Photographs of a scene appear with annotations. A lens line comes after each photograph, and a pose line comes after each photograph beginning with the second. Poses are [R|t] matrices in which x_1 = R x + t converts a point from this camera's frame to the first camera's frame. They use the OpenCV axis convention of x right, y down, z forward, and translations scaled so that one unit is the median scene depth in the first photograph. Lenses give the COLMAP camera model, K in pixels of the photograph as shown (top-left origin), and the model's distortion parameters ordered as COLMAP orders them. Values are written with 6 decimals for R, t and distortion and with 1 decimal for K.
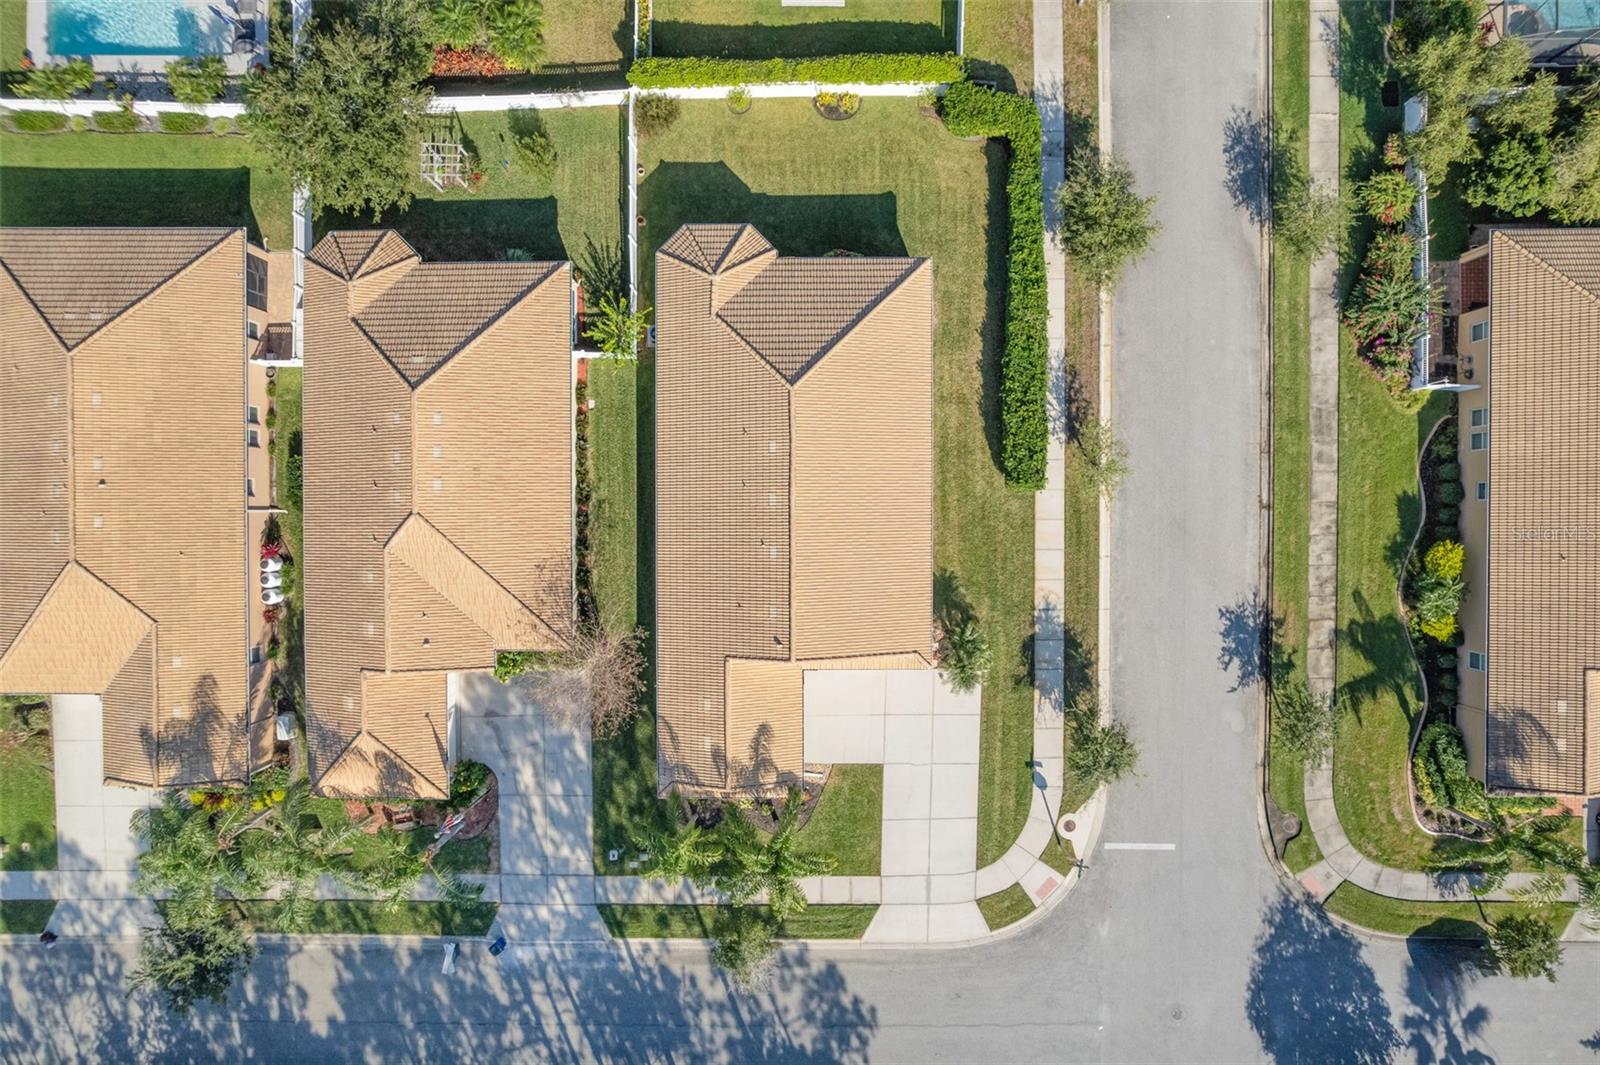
lens RADIAL K [[1031.5, 0, 803.3], [0, 1031.5, 506.7], [0, 0, 1]] dist [-0.082085, 0.069824]
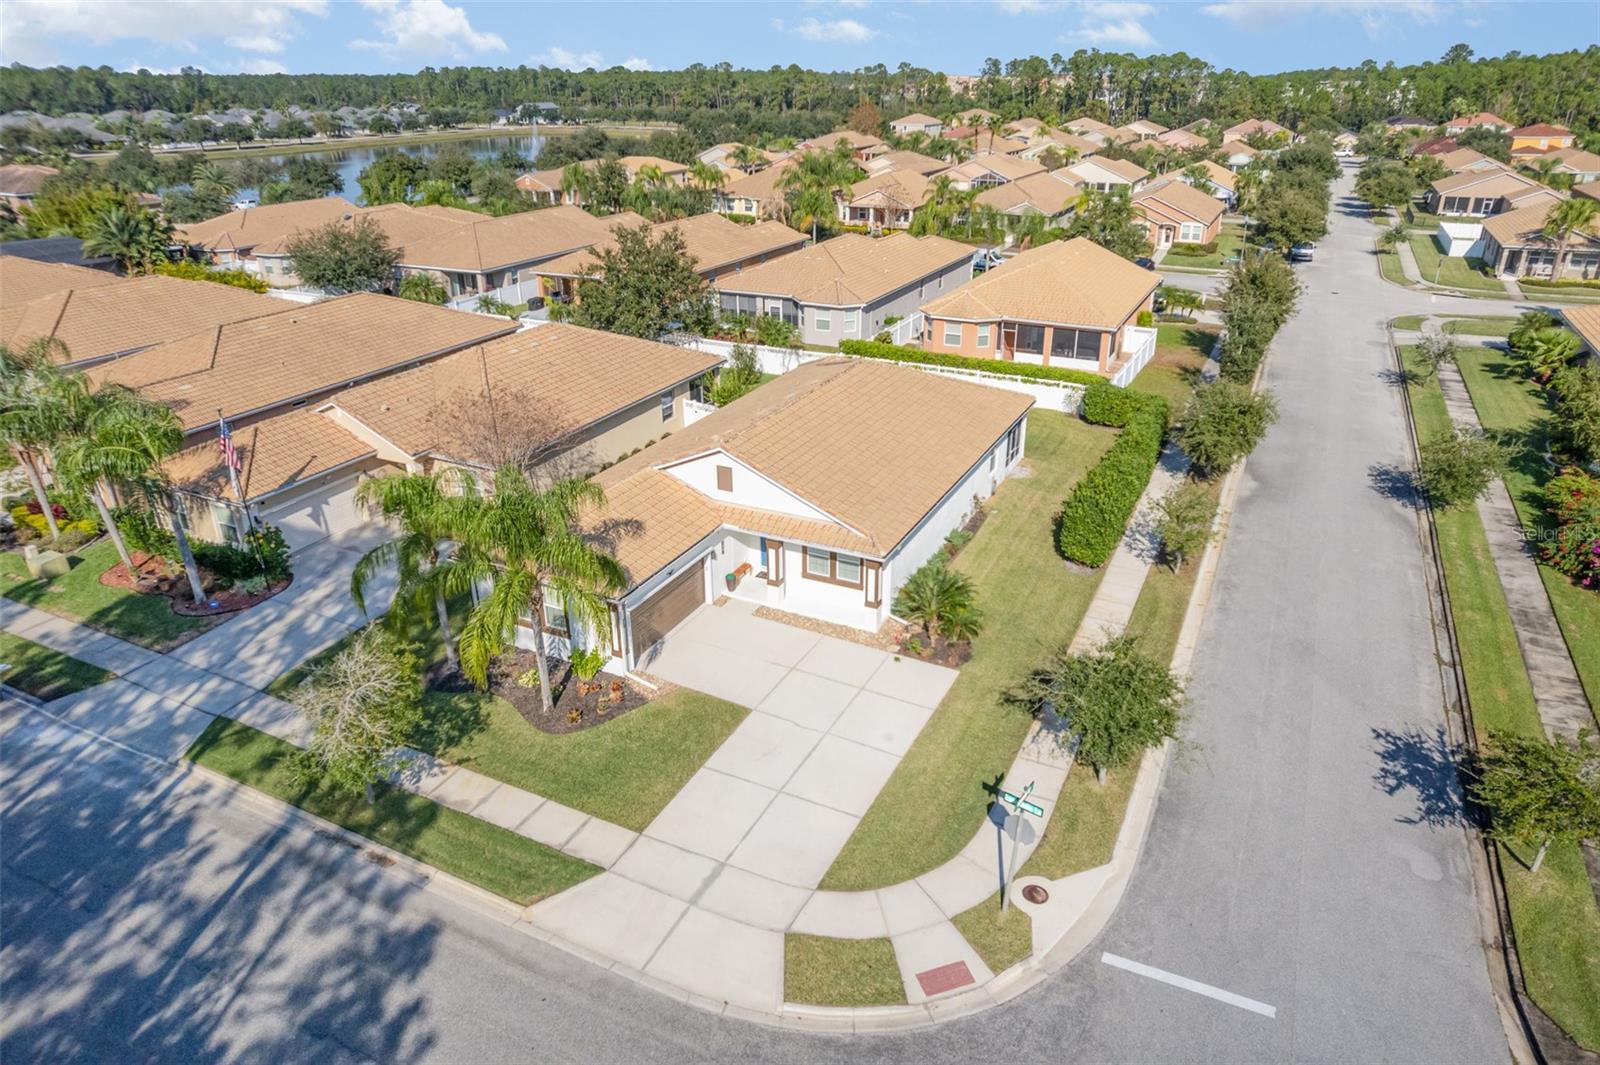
lens RADIAL K [[1031.5, 0, 803.3], [0, 1031.5, 506.7], [0, 0, 1]] dist [-0.082085, 0.069824]
pose [[0.896342, 0.183215, -0.403736, 0.322937], [-0.443034, 0.335082, -0.831529, 0.692756], [-0.017064, 0.924204, 0.381519, 0.657989]]
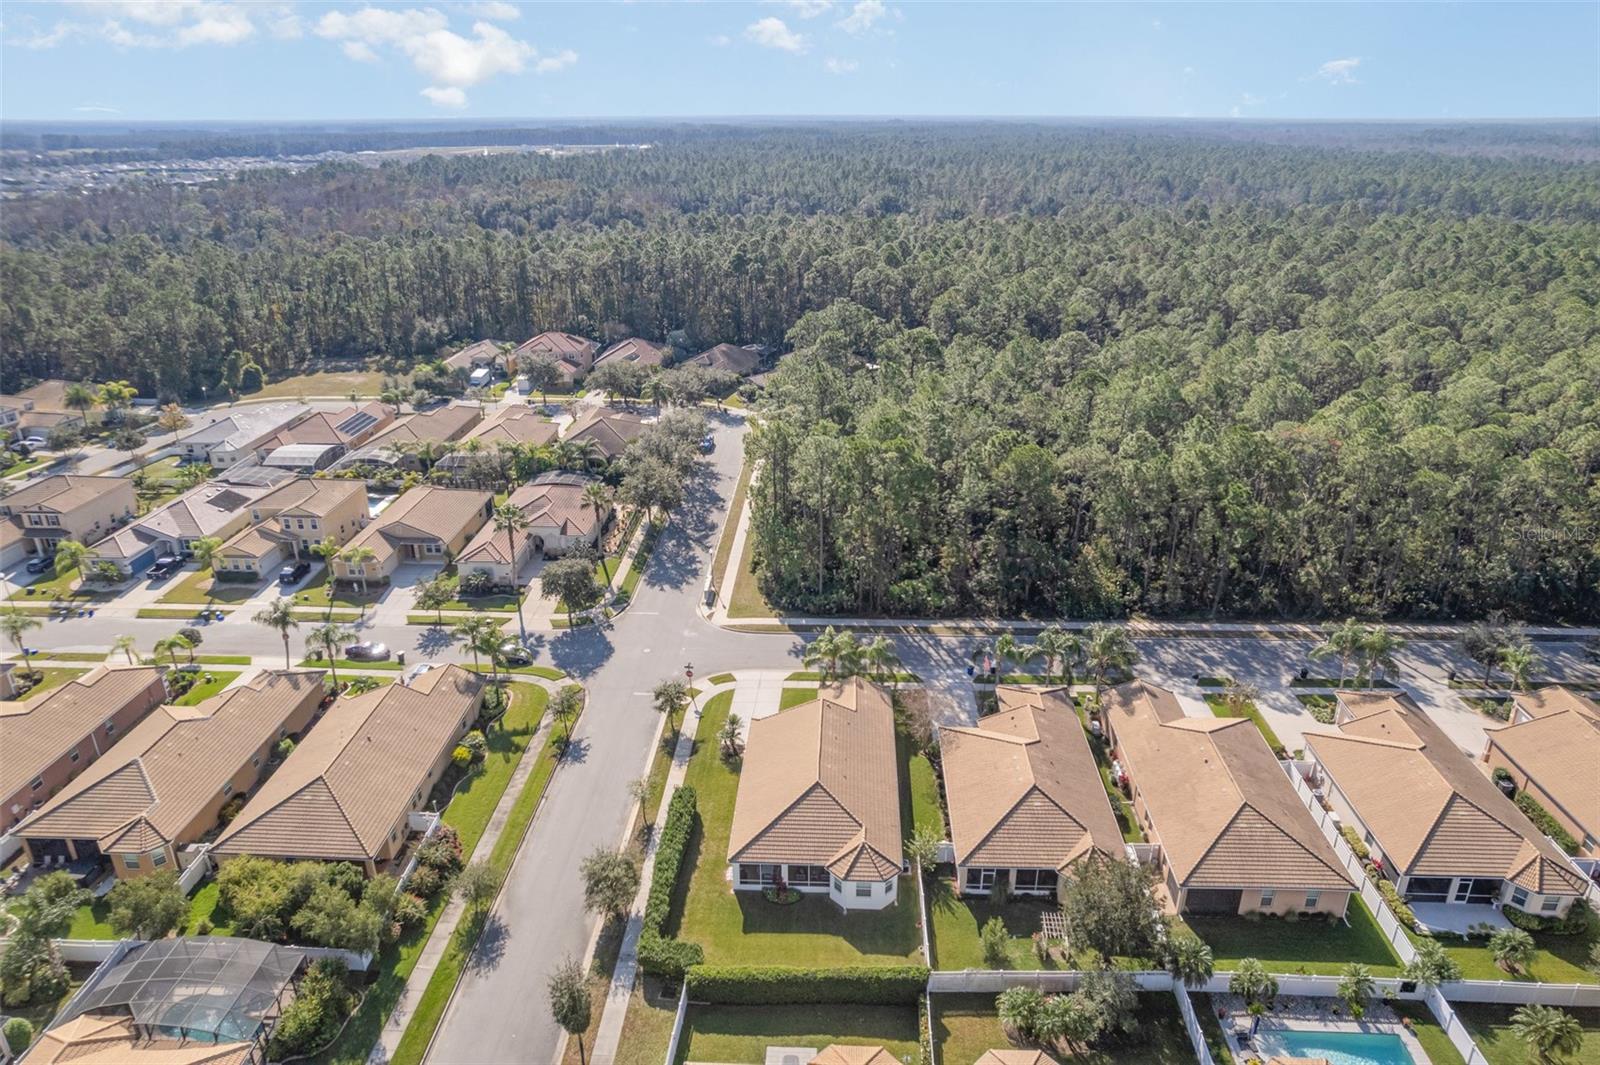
lens RADIAL K [[1031.5, 0, 803.3], [0, 1031.5, 506.7], [0, 0, 1]] dist [-0.082085, 0.069824]
pose [[-0.998810, -0.003612, 0.048627, -0.061966], [0.046410, -0.376328, 0.925323, -1.376136], [0.014958, 0.926480, 0.376048, -0.090862]]
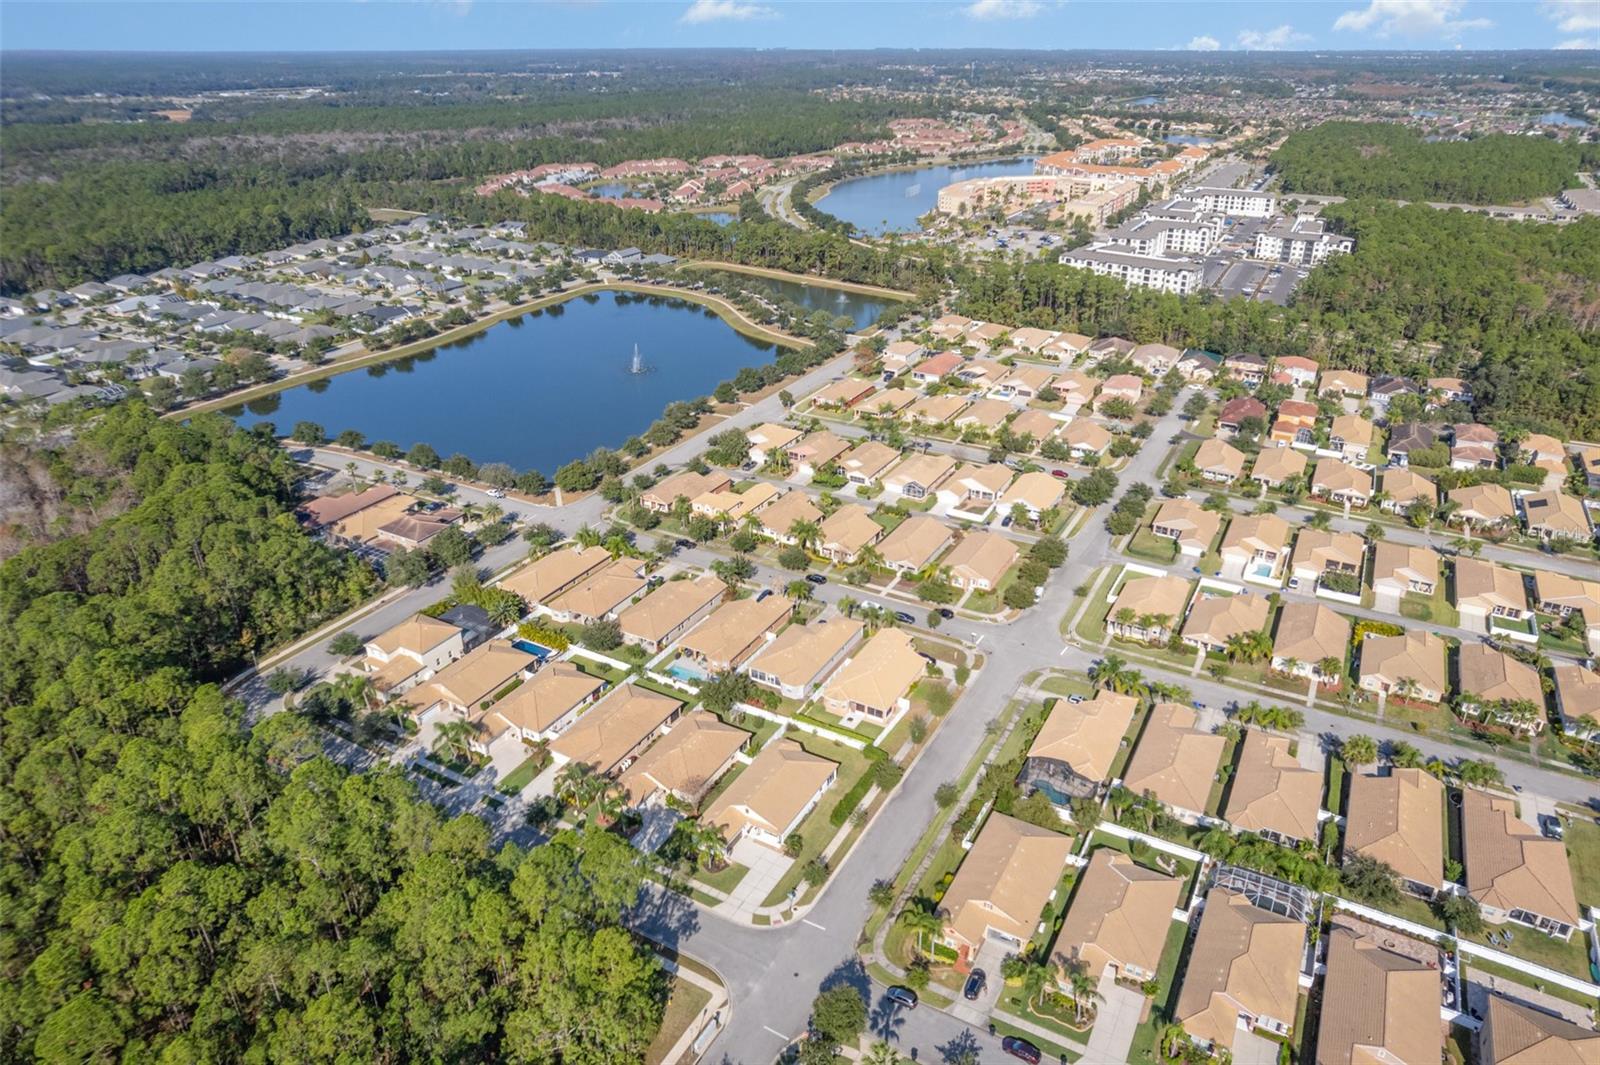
lens RADIAL K [[1031.5, 0, 803.3], [0, 1031.5, 506.7], [0, 0, 1]] dist [-0.082085, 0.069824]
pose [[0.872084, 0.212165, -0.440972, 1.291708], [-0.489098, 0.348594, -0.799541, 2.176074], [-0.015914, 0.912945, 0.407773, -1.170706]]
